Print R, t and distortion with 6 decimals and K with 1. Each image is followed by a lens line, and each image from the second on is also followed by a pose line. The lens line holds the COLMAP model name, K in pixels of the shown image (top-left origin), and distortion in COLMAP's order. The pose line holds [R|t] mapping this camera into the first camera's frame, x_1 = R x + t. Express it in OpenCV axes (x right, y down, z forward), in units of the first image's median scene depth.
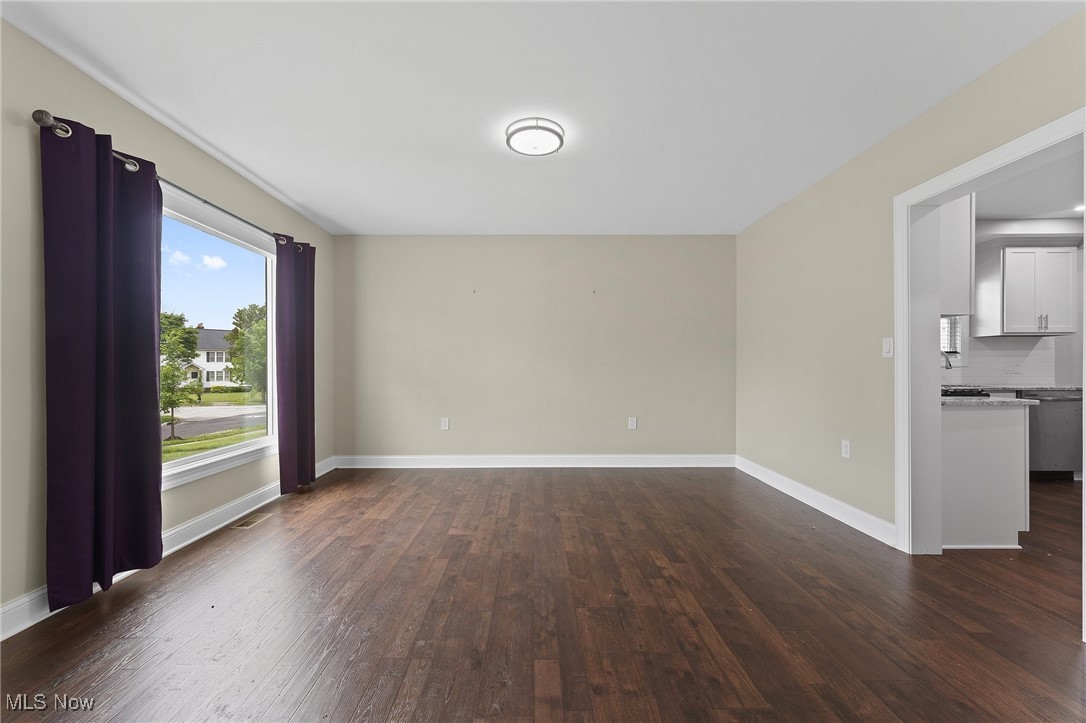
lens RADIAL K [[436.0, 0, 551.2], [0, 436.0, 368.9], [0, 0, 1]] dist [0.002149, 0.000012]
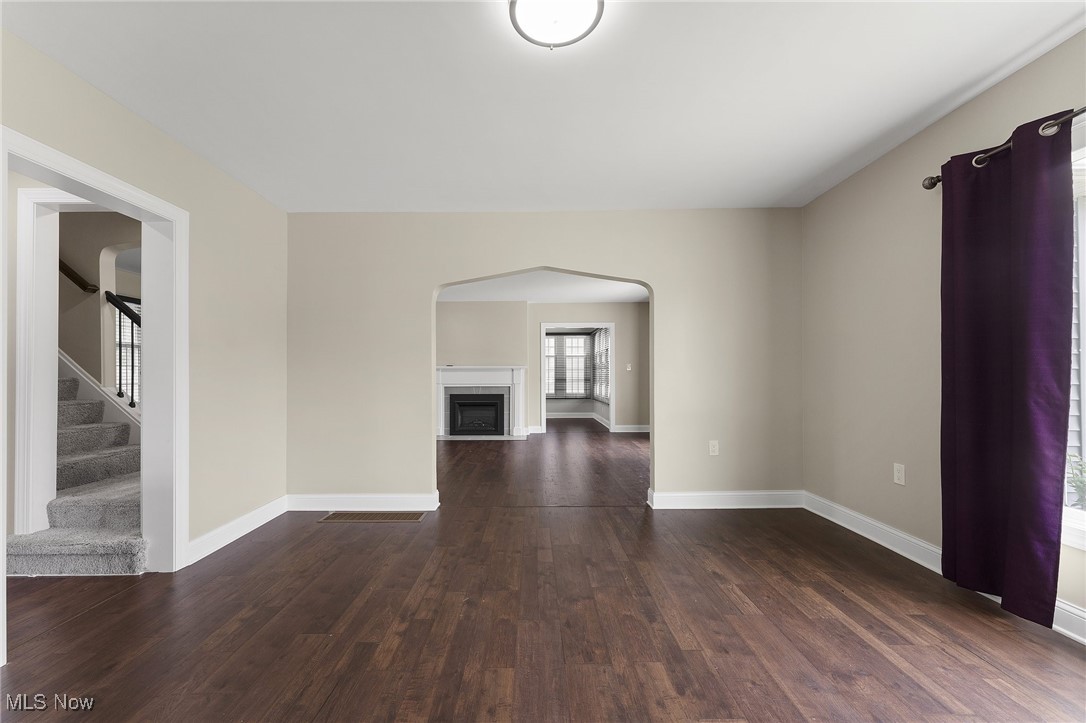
lens RADIAL K [[436.0, 0, 554.2], [0, 436.0, 369.9], [0, 0, 1]] dist [0.002149, 0.000012]
pose [[-0.999936, 0.010152, -0.005085, -0.028034], [0.010174, 0.999939, -0.004346, -0.020137], [0.005040, -0.004397, -0.999978, 1.745808]]
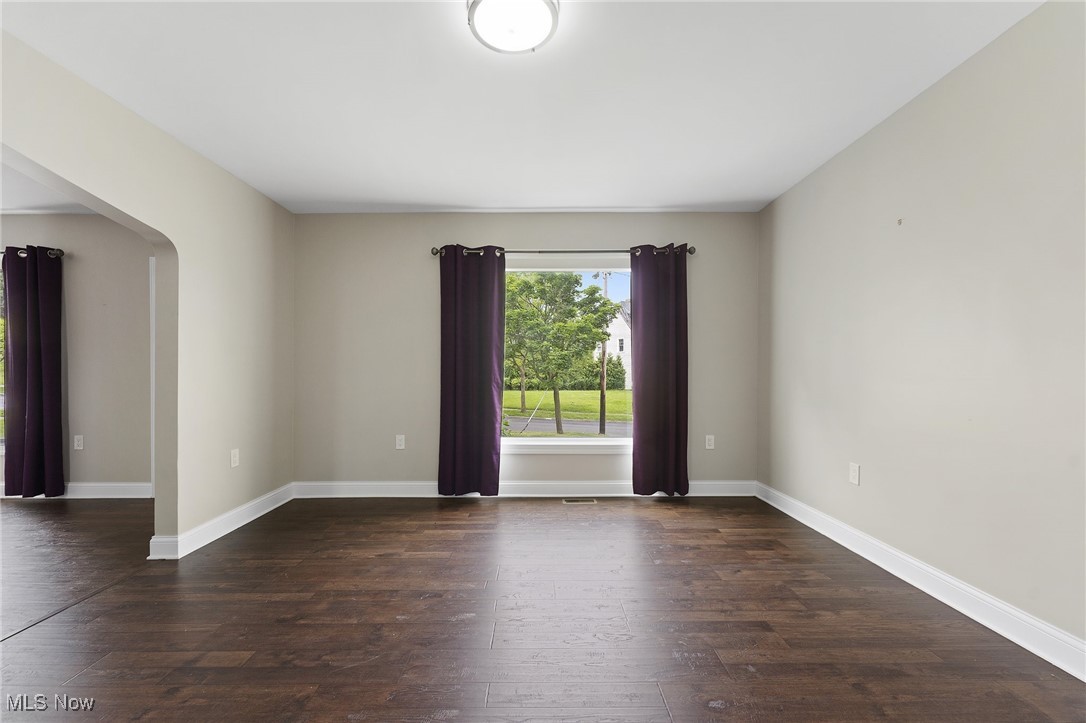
lens RADIAL K [[436.0, 0, 514.0], [0, 436.0, 376.5], [0, 0, 1]] dist [0.002149, 0.000012]
pose [[-0.044329, 0.010331, -0.998964, 0.660862], [-0.003672, 0.999938, 0.010504, -0.008837], [0.999010, 0.004134, -0.044289, 1.119069]]
